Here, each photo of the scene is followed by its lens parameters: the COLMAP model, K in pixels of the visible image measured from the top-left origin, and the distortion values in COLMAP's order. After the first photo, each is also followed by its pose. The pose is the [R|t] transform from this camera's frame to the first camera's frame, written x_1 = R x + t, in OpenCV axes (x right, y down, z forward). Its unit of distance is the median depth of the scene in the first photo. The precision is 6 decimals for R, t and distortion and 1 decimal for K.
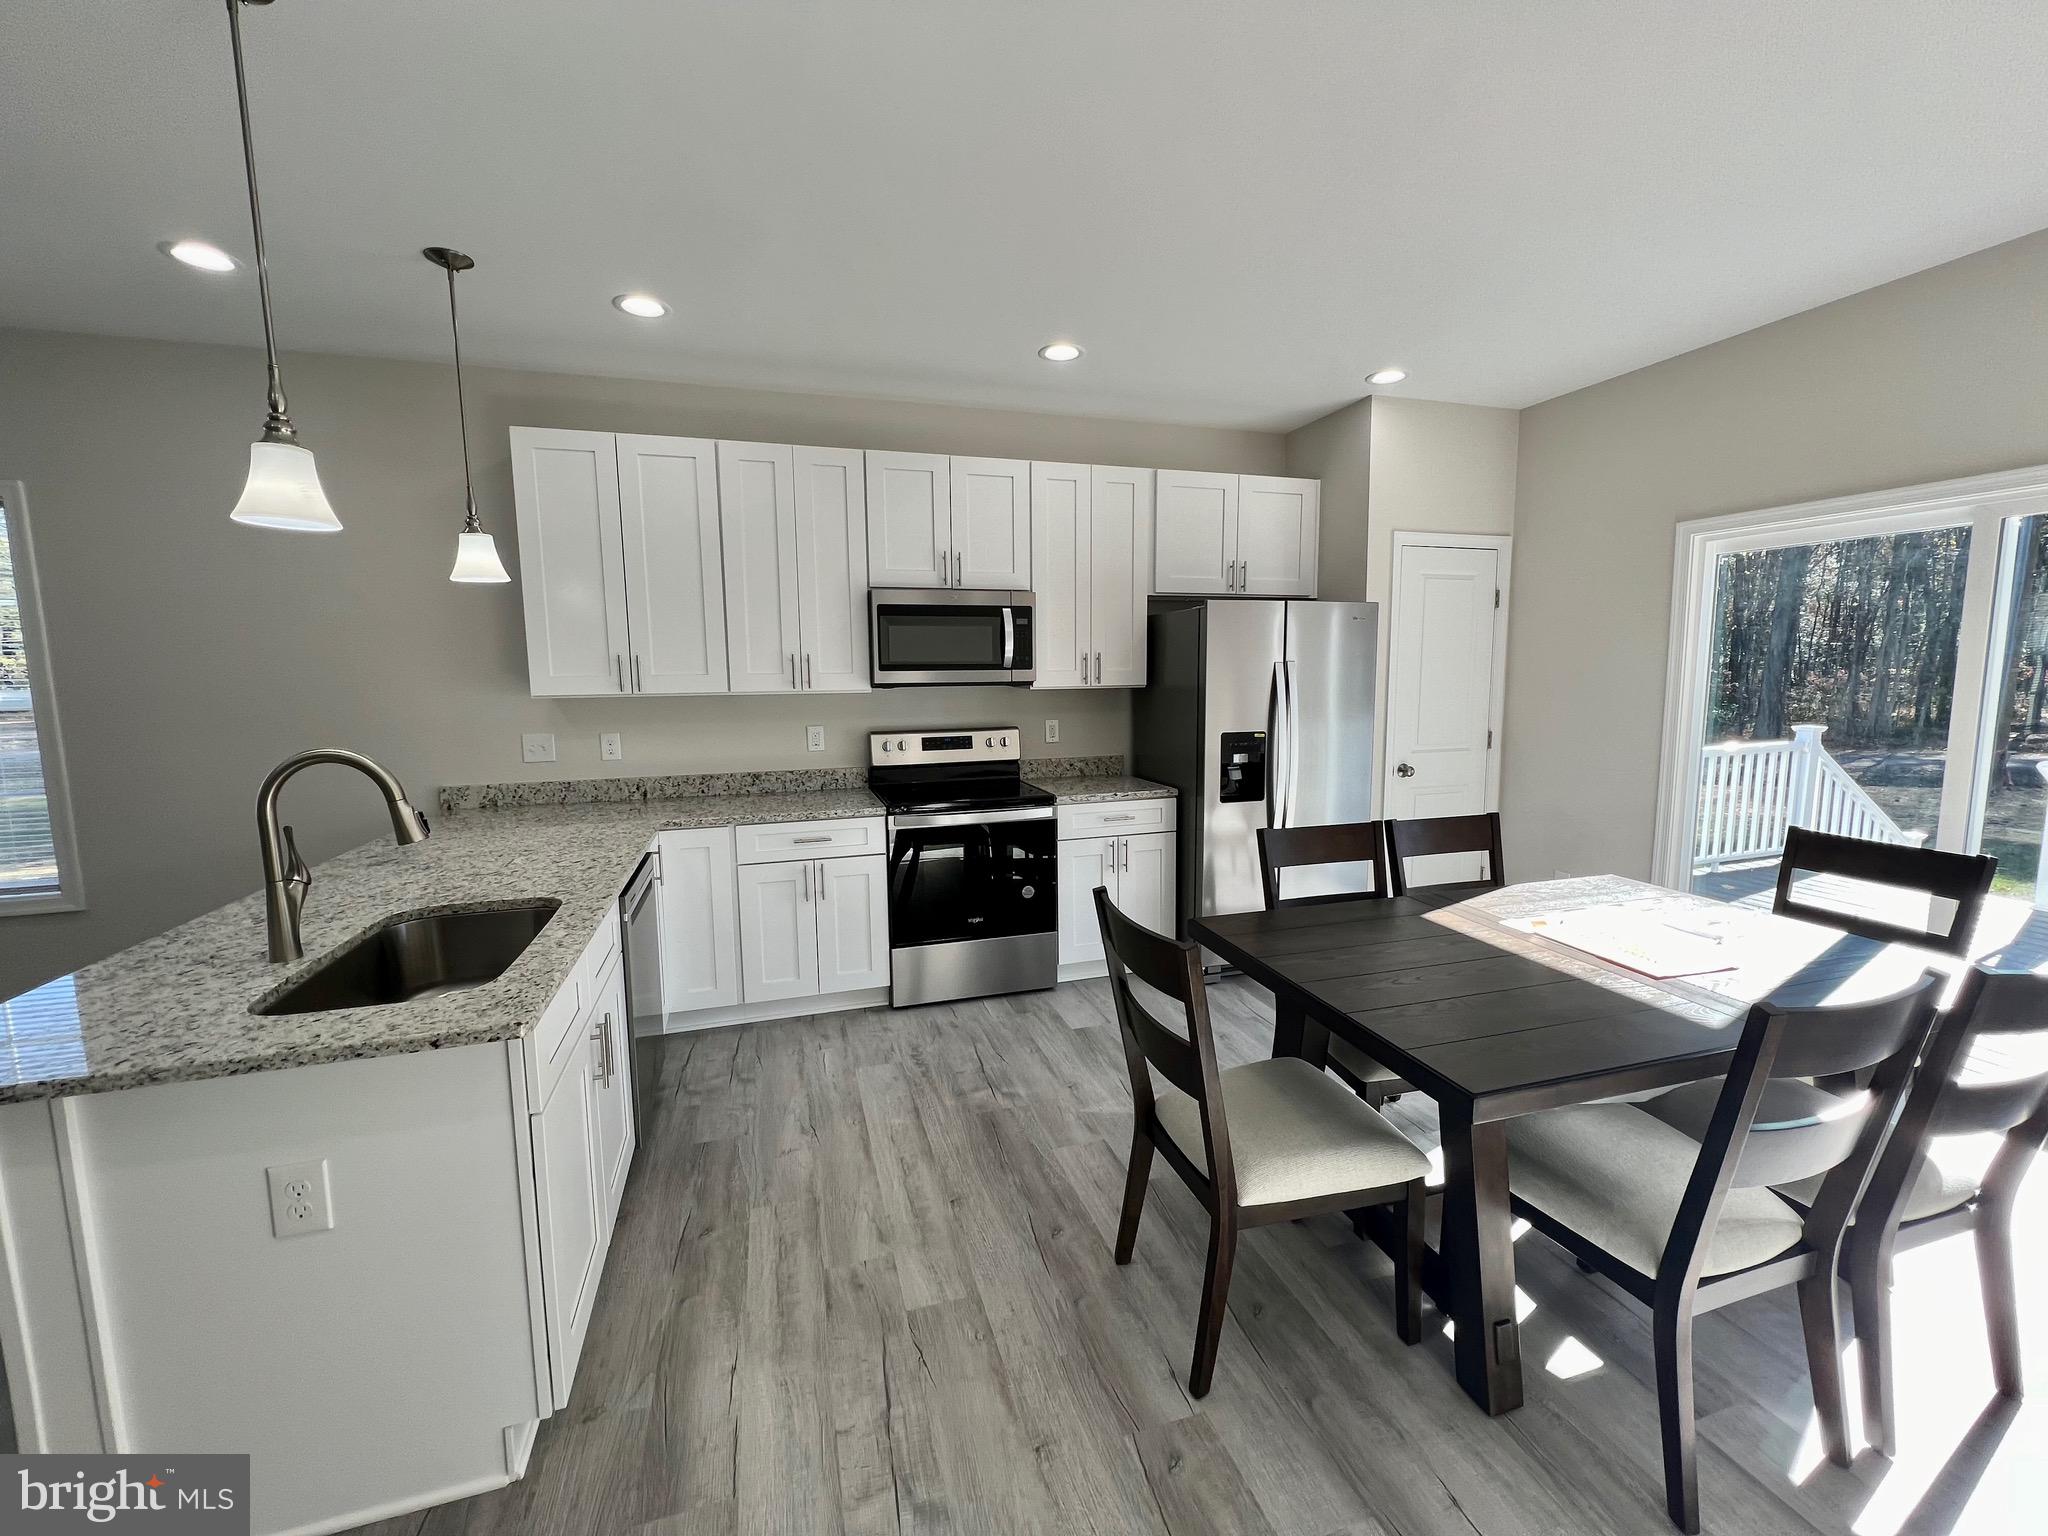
lens RADIAL K [[819.5, 0, 1021.5], [0, 819.5, 762.4], [0, 0, 1]] dist [-0.000052, 0.000067]
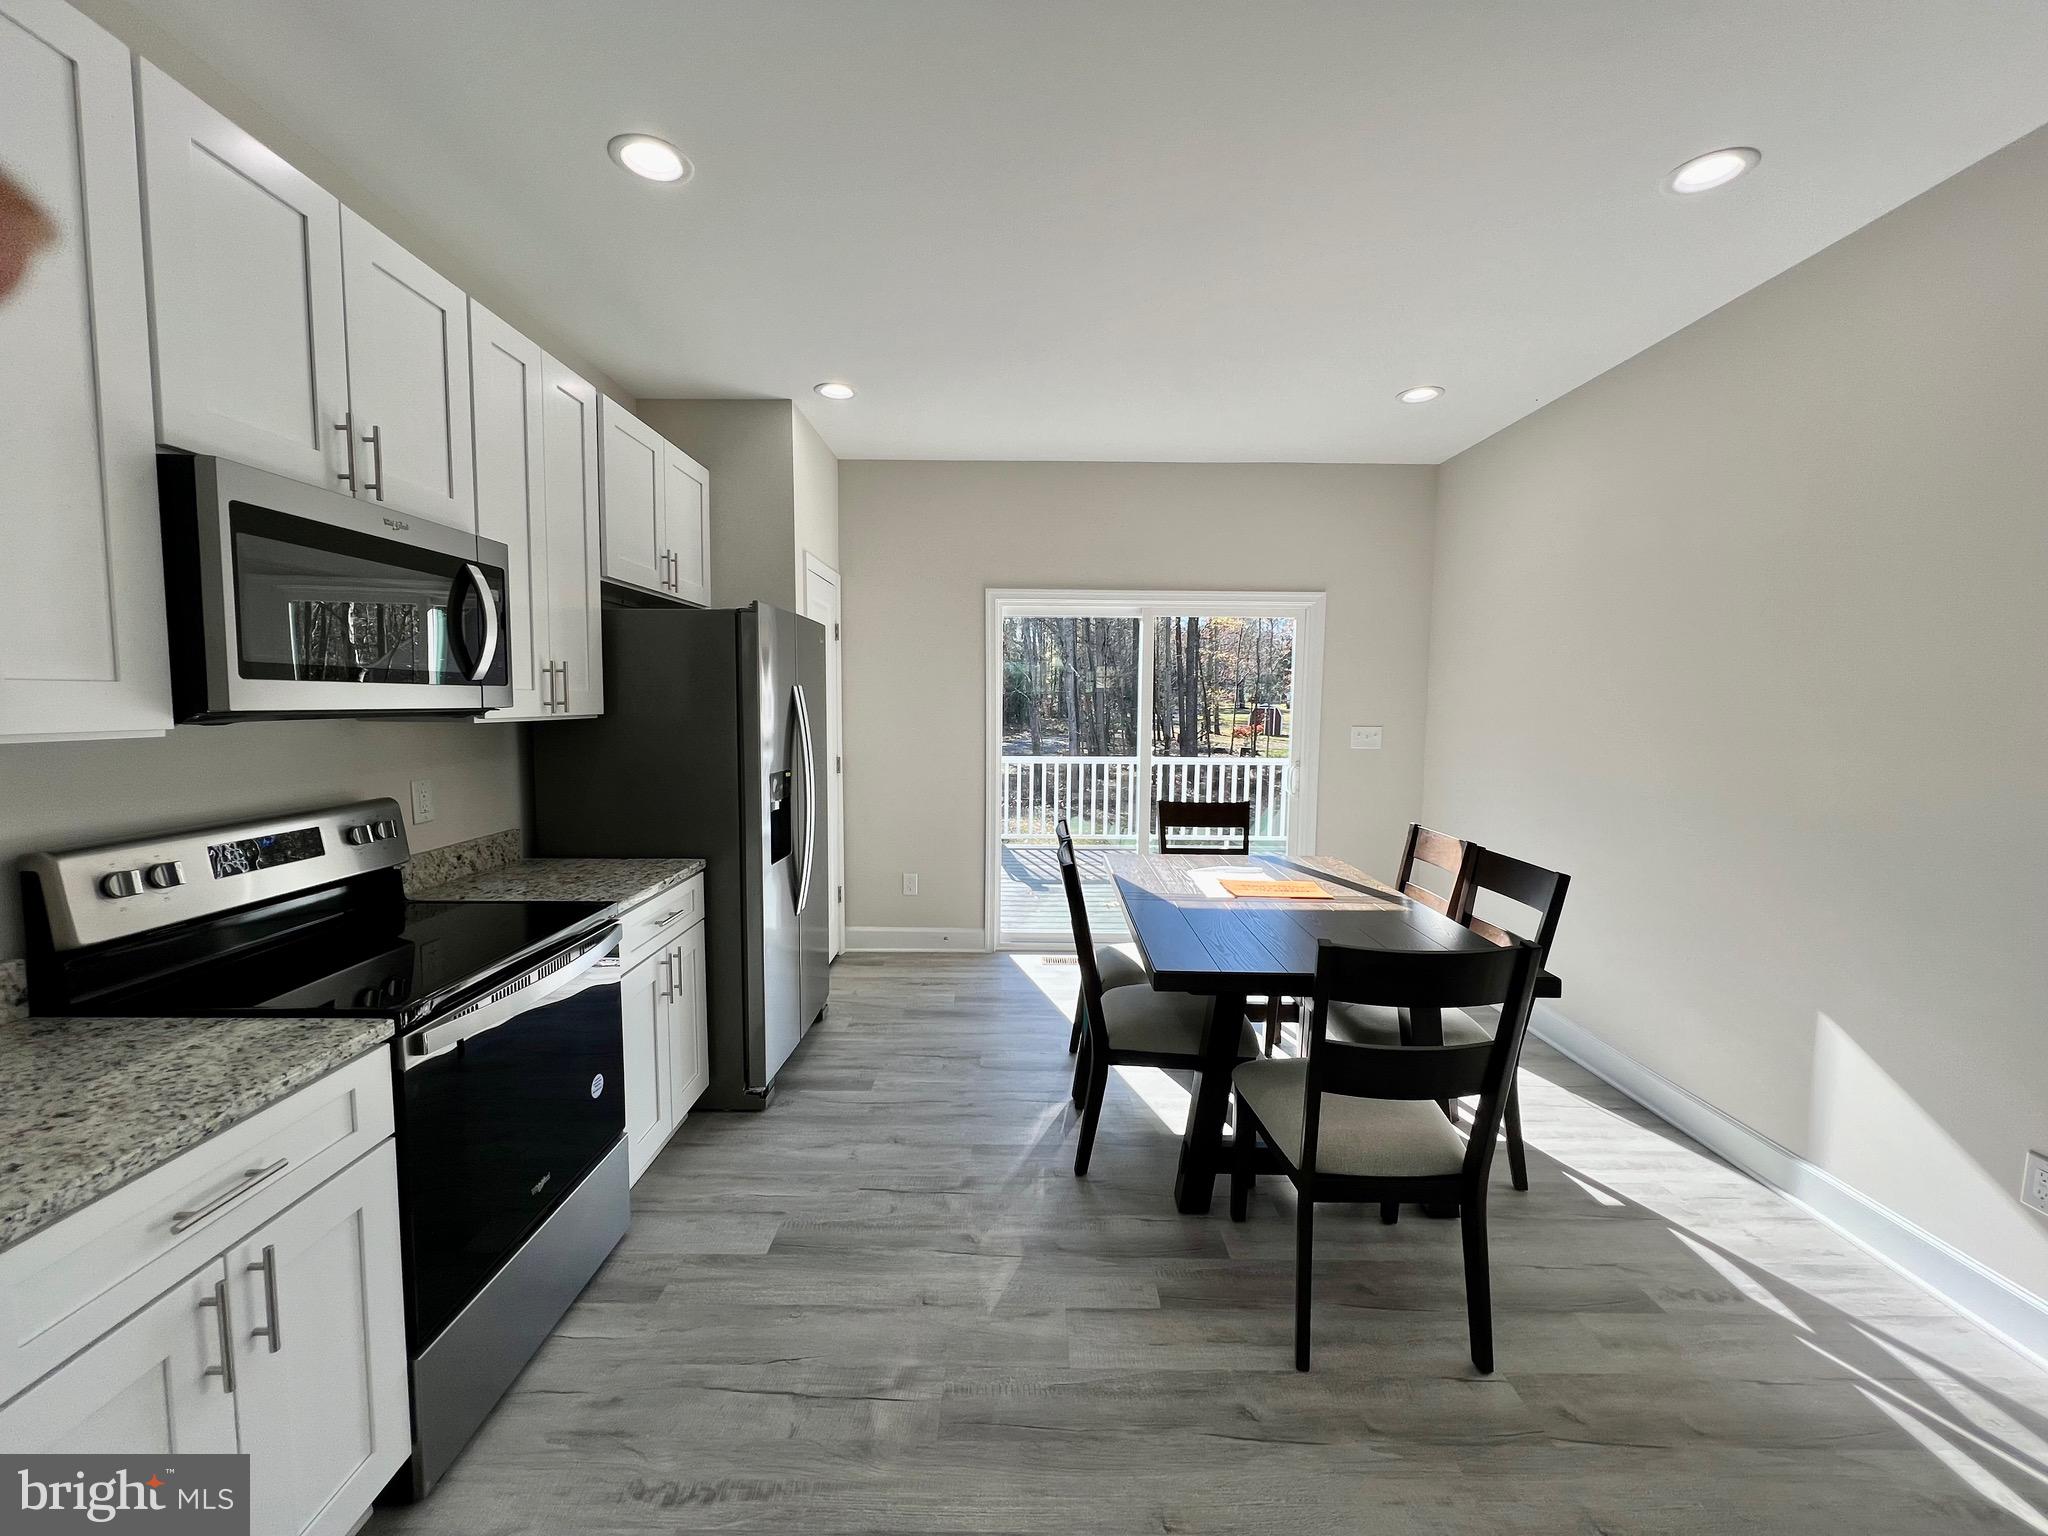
lens RADIAL K [[819.5, 0, 1021.5], [0, 819.5, 762.4], [0, 0, 1]] dist [-0.000052, 0.000067]
pose [[0.293306, -0.060568, 0.954098, -0.421891], [0.099828, 0.994476, 0.032443, -0.048757], [-0.950792, 0.085730, 0.297732, 0.540265]]
